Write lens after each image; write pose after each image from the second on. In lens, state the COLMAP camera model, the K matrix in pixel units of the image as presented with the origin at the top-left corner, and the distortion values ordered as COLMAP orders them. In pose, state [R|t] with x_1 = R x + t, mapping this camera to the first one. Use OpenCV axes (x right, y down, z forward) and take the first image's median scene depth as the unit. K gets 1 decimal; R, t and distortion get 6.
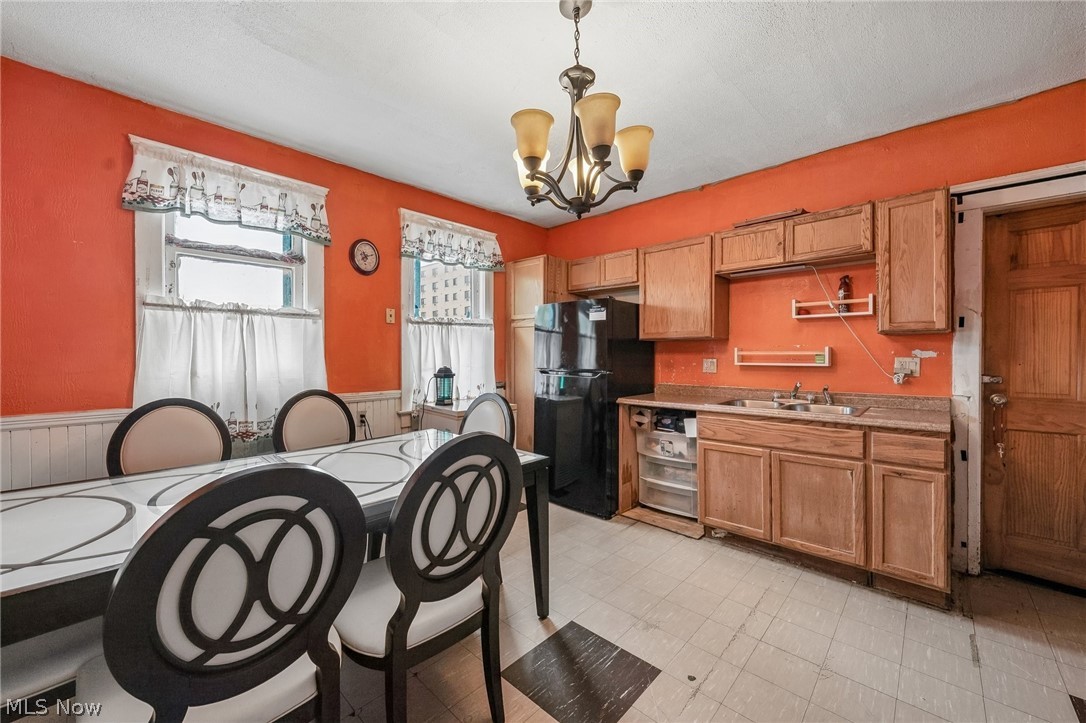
lens RADIAL K [[423.2, 0, 539.9], [0, 423.2, 356.6], [0, 0, 1]] dist [0.000714, 0.000109]
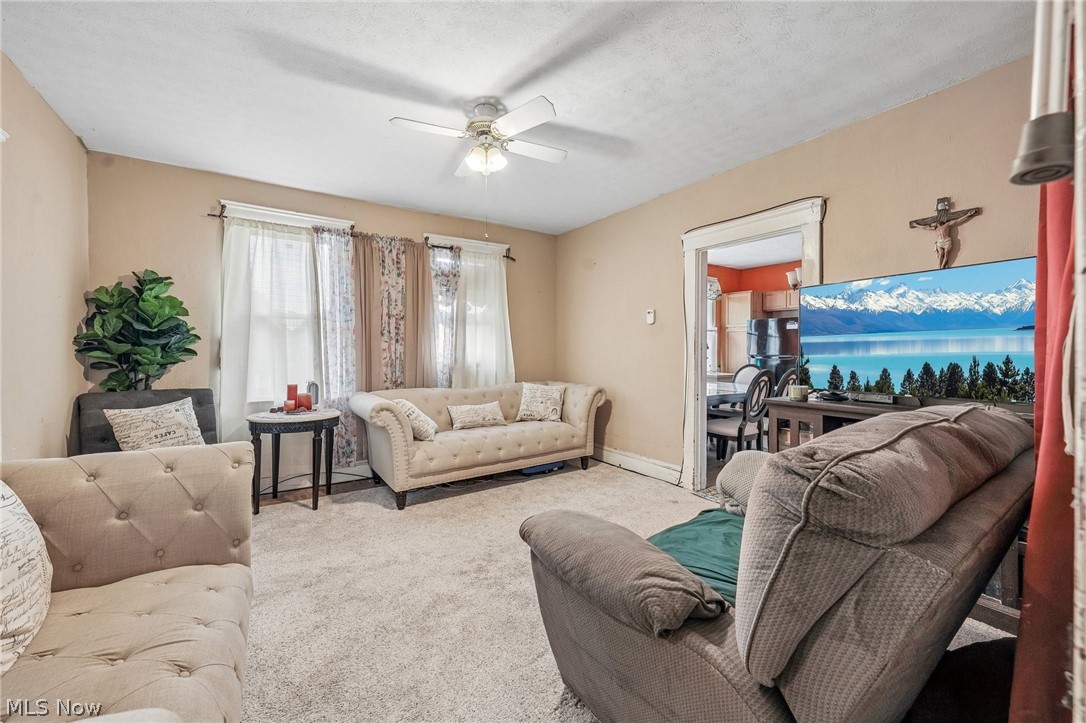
lens RADIAL K [[423.2, 0, 539.9], [0, 423.2, 356.6], [0, 0, 1]] dist [0.000714, 0.000109]
pose [[0.975115, 0.010810, -0.221436, -0.583995], [-0.006221, 0.999751, 0.021411, 0.005639], [0.221612, -0.019501, 0.974940, -1.198591]]
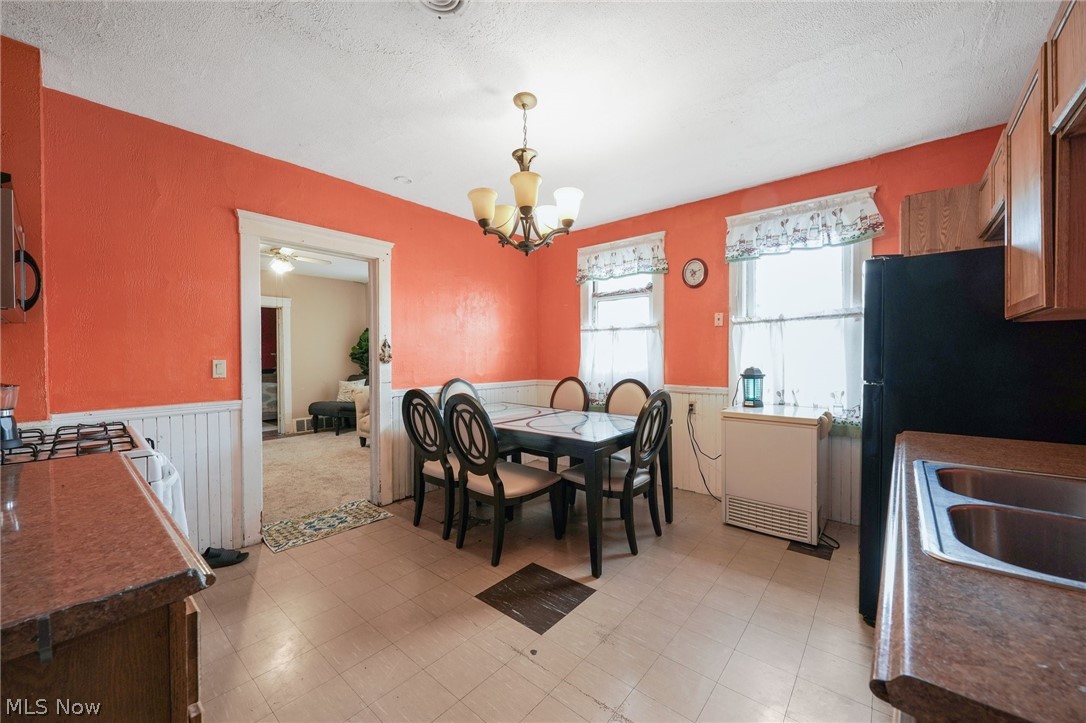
lens RADIAL K [[418.1, 0, 543.0], [0, 418.1, 361.5], [0, 0, 1]] dist [-0.000038, 0.000006]
pose [[0.046478, 0.013336, -0.998830, 0.798584], [-0.000527, 0.999911, 0.013326, -0.000724], [0.998919, -0.000093, 0.046481, 0.547143]]
